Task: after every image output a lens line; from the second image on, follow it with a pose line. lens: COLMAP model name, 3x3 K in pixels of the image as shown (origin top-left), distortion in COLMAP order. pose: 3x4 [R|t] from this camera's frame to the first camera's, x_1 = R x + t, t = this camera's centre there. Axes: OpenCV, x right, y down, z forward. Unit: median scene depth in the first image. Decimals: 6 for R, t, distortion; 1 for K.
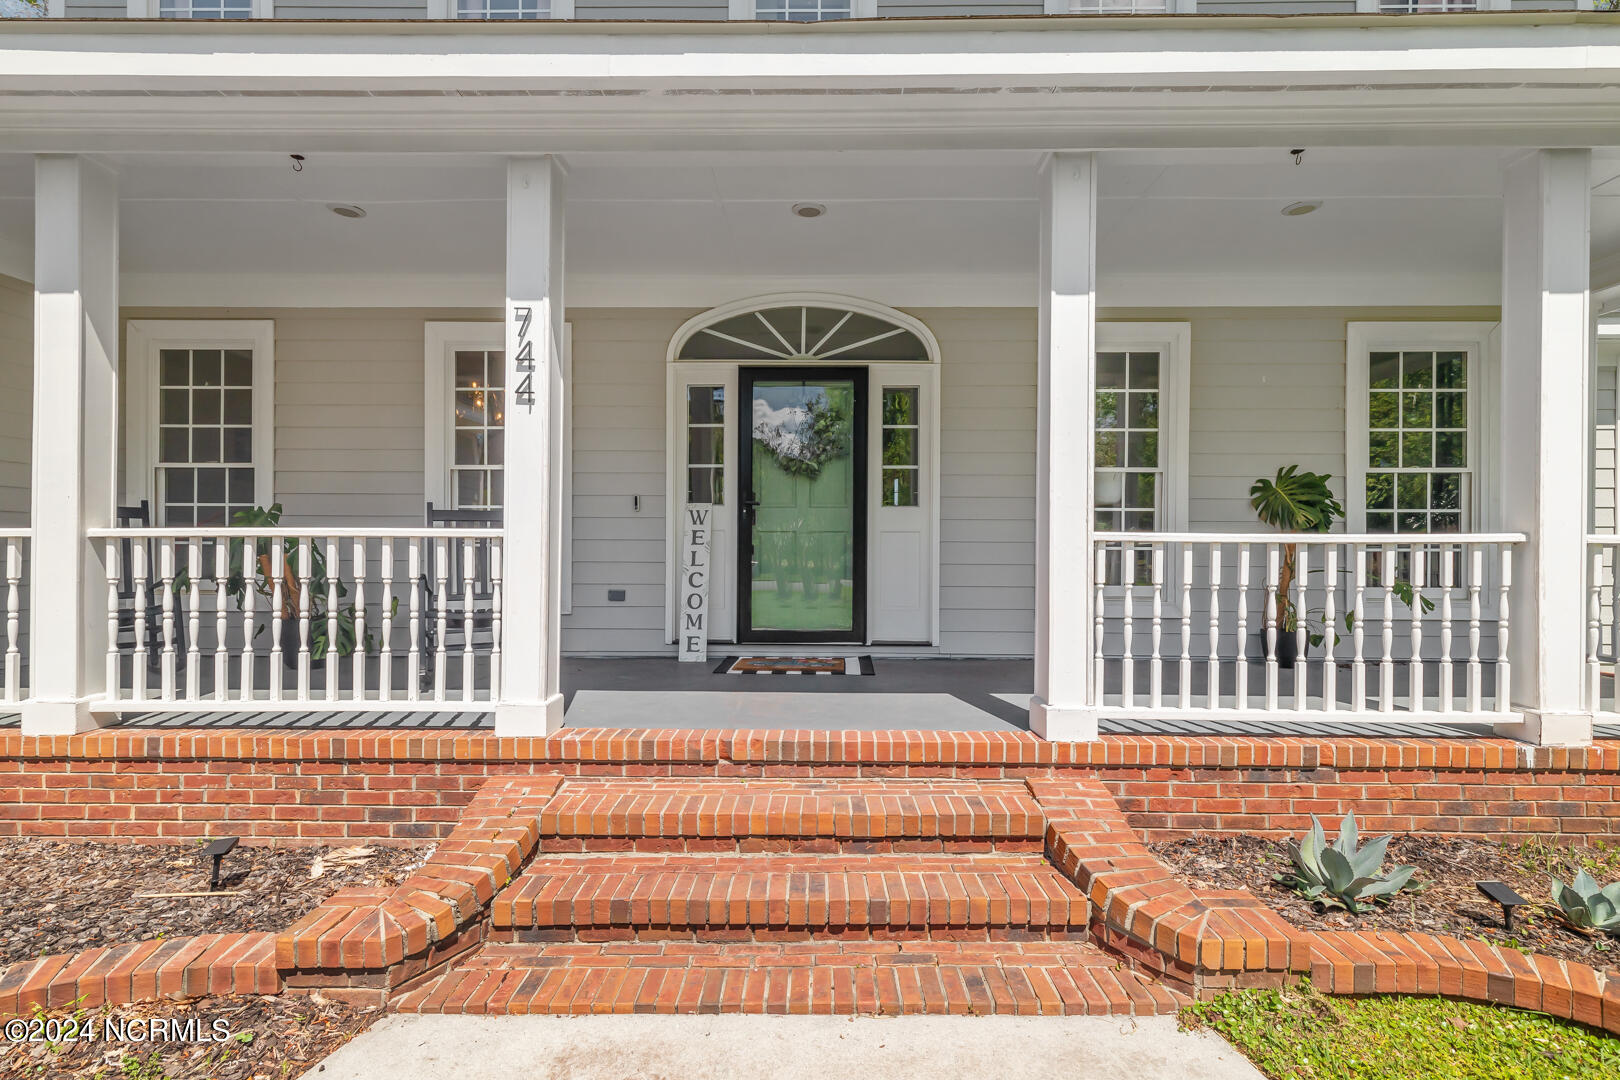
lens RADIAL K [[745.6, 0, 804.9], [0, 745.6, 560.0], [0, 0, 1]] dist [0.001819, -0.000032]
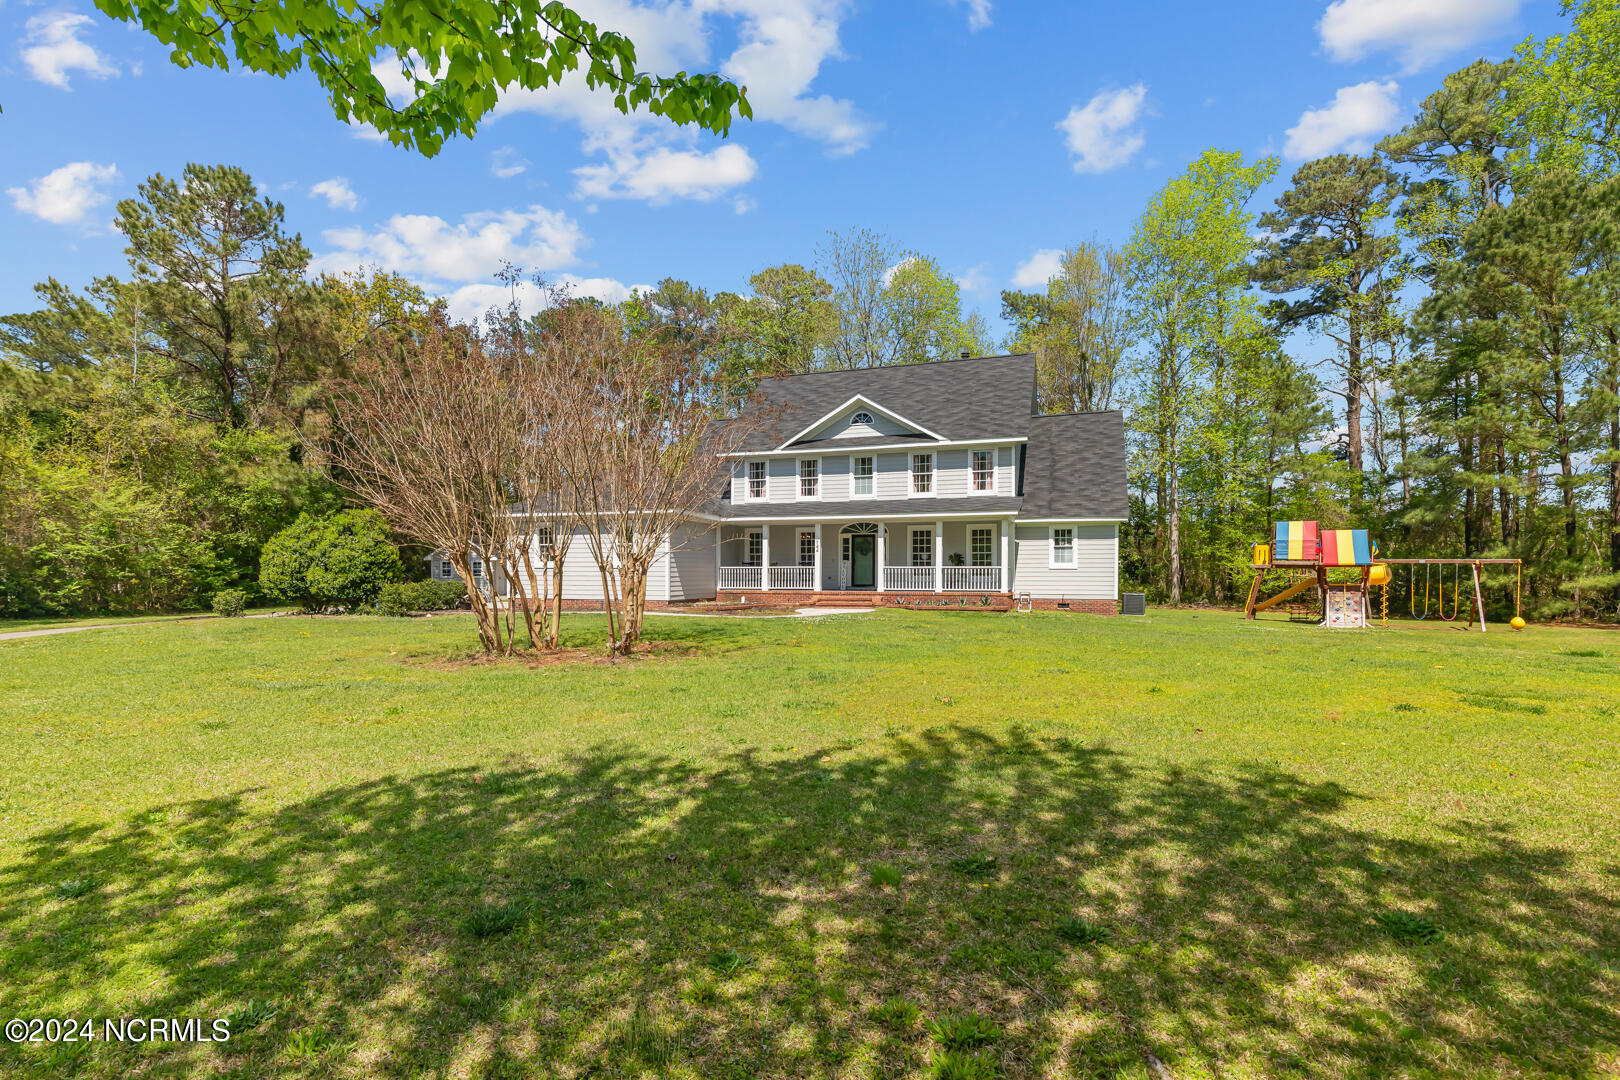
lens RADIAL K [[789.6, 0, 788.6], [0, 789.6, 574.4], [0, 0, 1]] dist [-0.000986, -0.000306]
pose [[0.946459, -0.003216, -0.322809, 1.324952], [0.000404, 0.999961, -0.008779, 0.074466], [0.322825, 0.008179, 0.946423, -4.552176]]
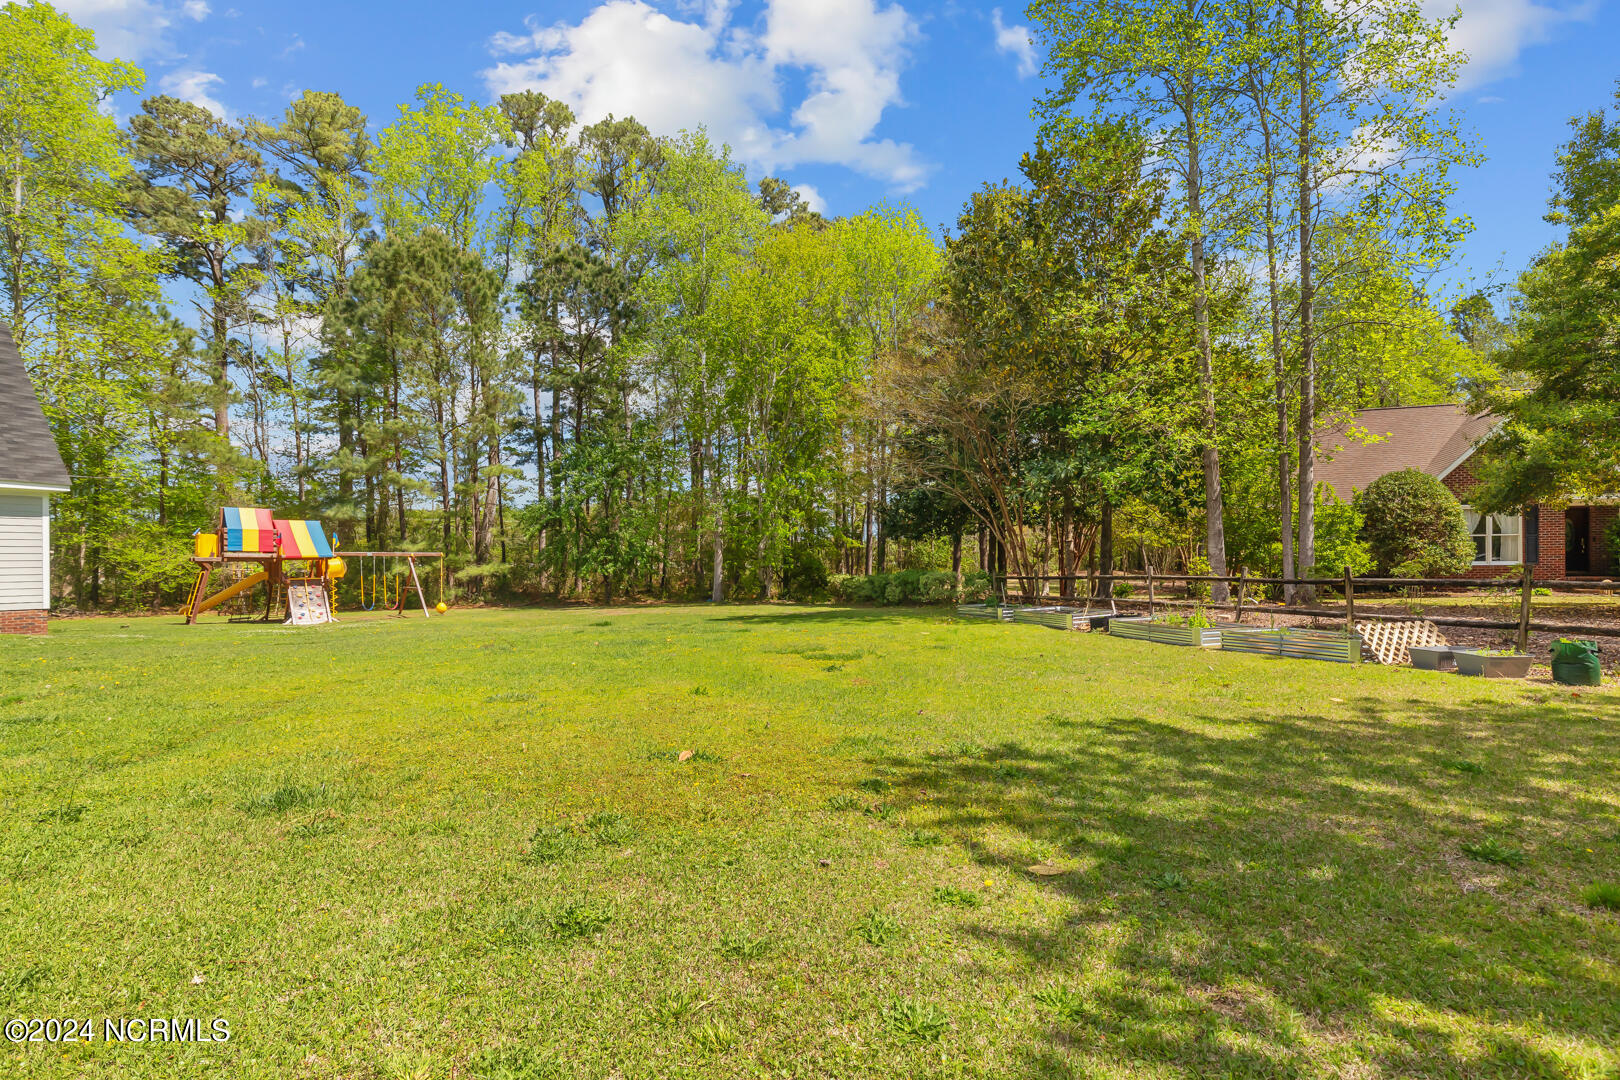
lens RADIAL K [[801.2, 0, 816.4], [0, 801.2, 564.9], [0, 0, 1]] dist [0.002333, 0.000793]
pose [[0.509328, -0.014955, 0.860442, 0.359550], [0.024287, 0.999701, 0.002999, 0.075630], [-0.860229, 0.019370, 0.509539, -3.624310]]
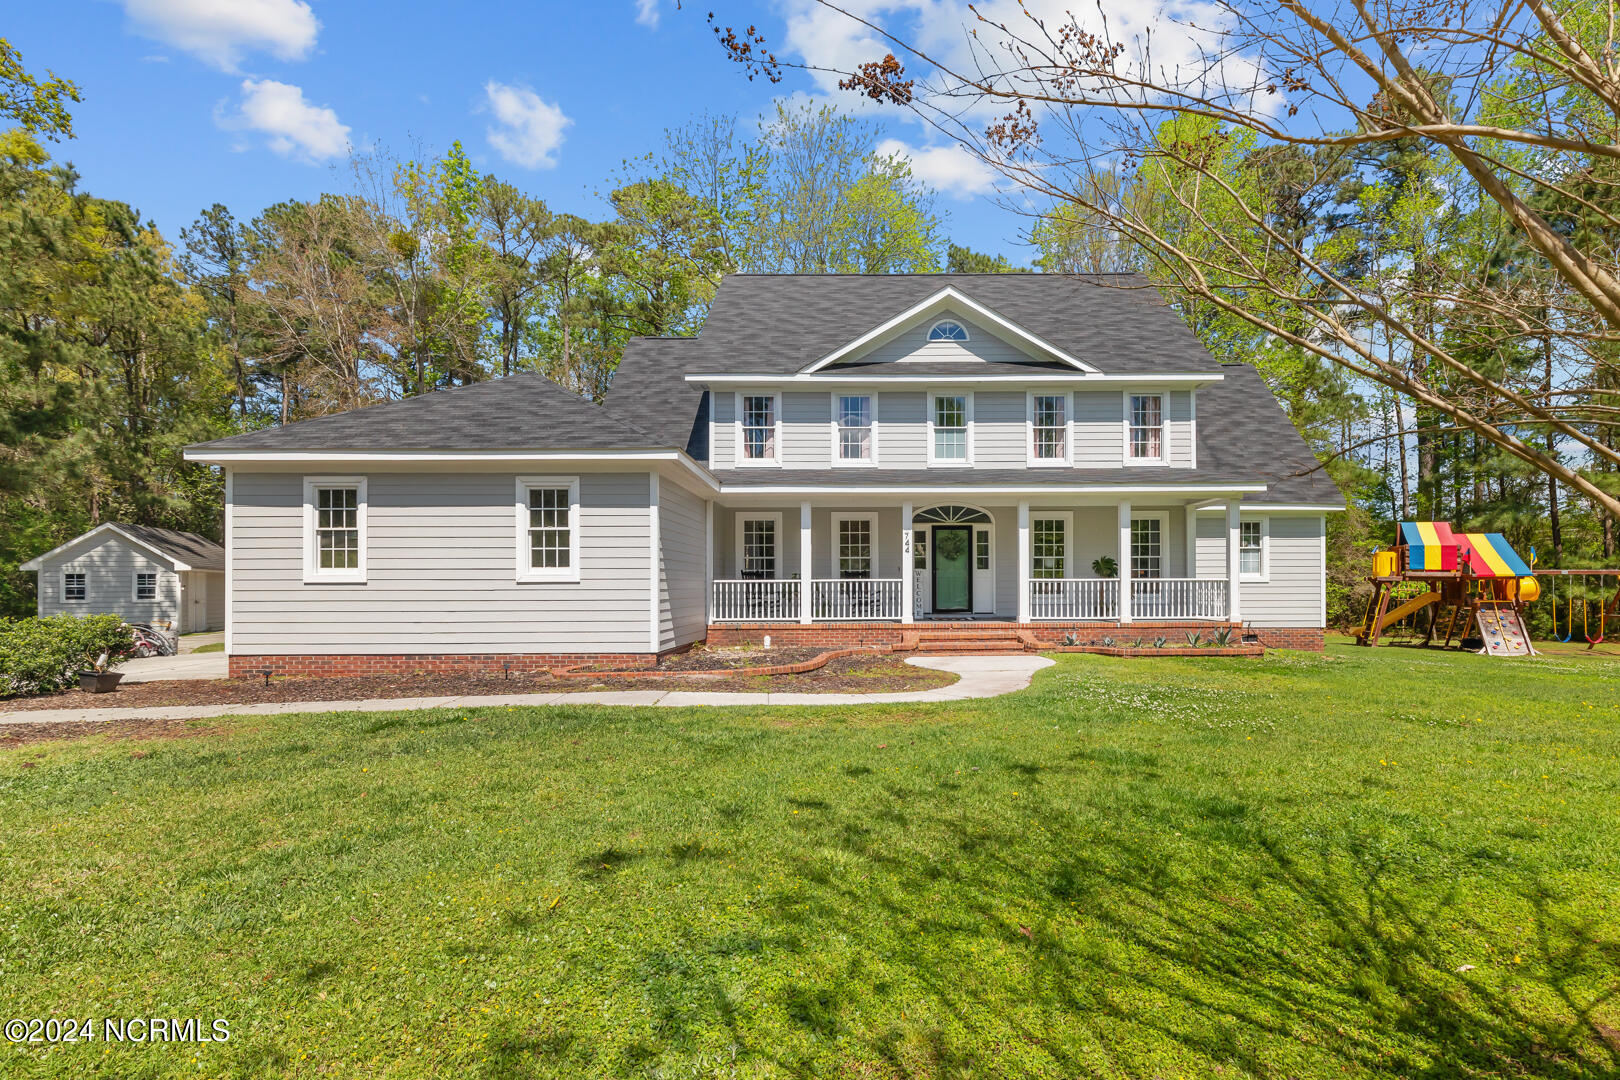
lens RADIAL K [[792.4, 0, 862.6], [0, 792.4, 578.3], [0, 0, 1]] dist [0.006971, 0.000264]
pose [[0.999806, -0.008425, 0.017819, -0.449249], [0.008802, 0.999736, -0.021236, 0.033506], [-0.017636, 0.021388, 0.999616, -2.383212]]
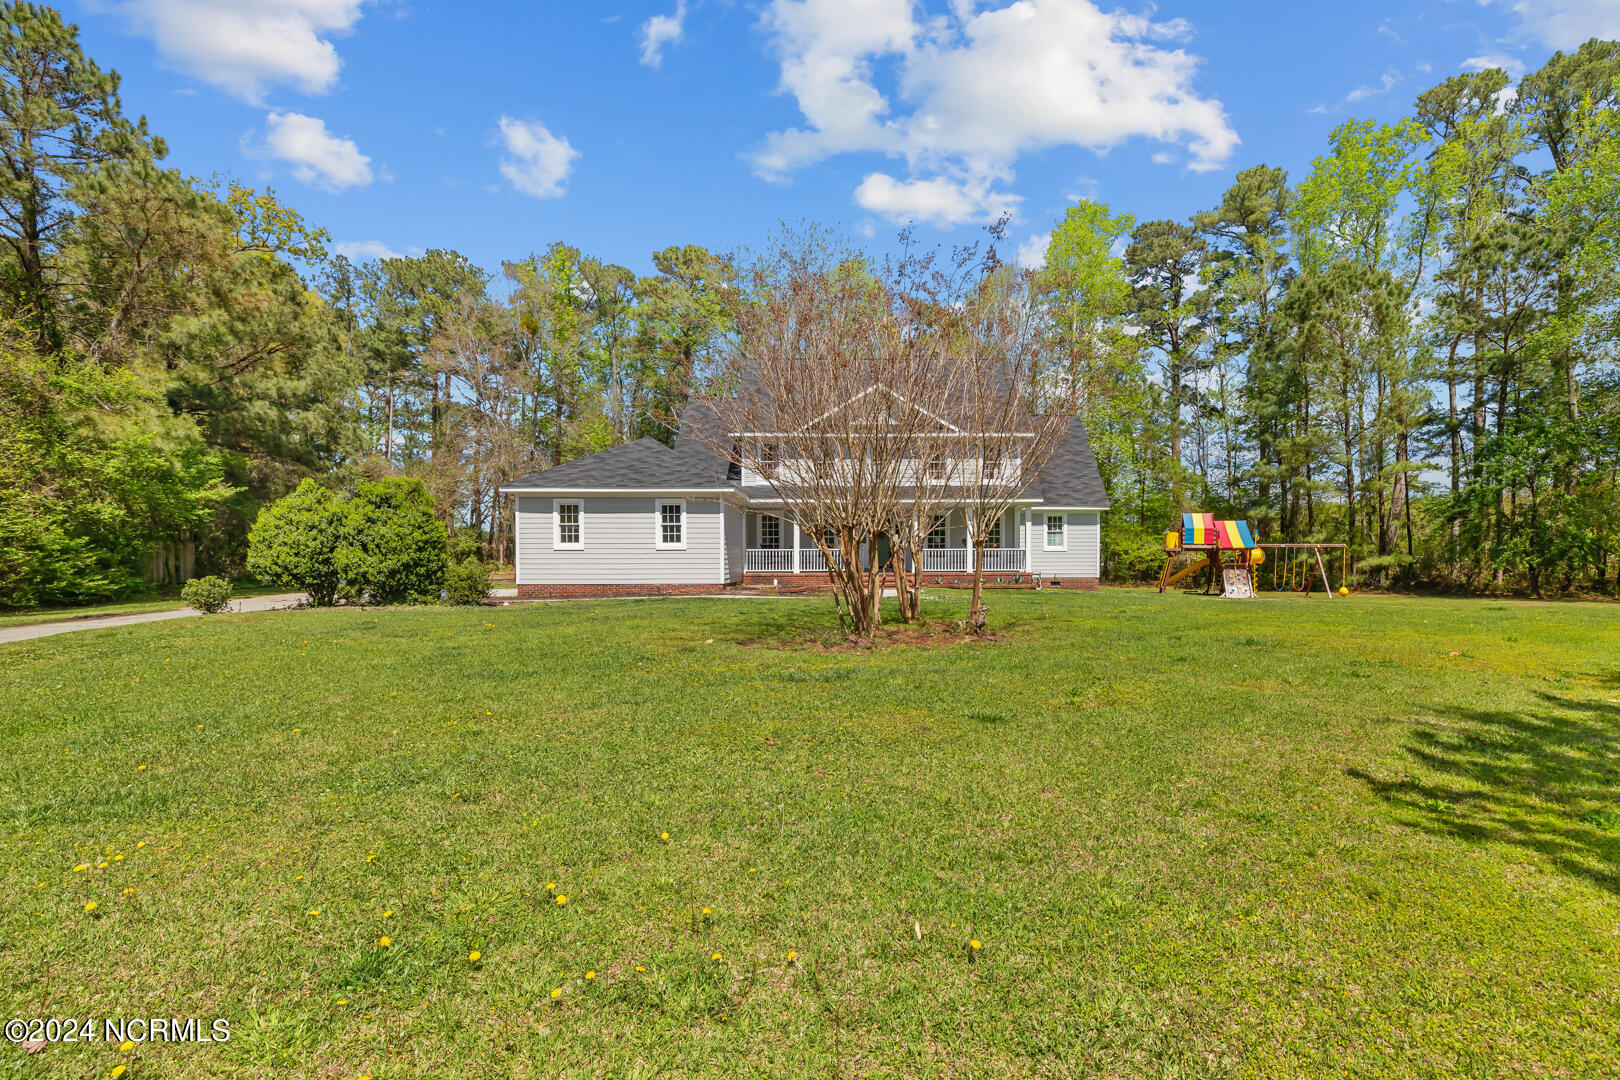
lens RADIAL K [[757.7, 0, 869.9], [0, 757.7, 563.4], [0, 0, 1]] dist [0.002306, -0.000107]
pose [[0.999520, -0.007662, 0.030023, -0.258485], [0.007789, 0.999961, -0.004119, 0.098425], [-0.029990, 0.004351, 0.999541, -4.674009]]
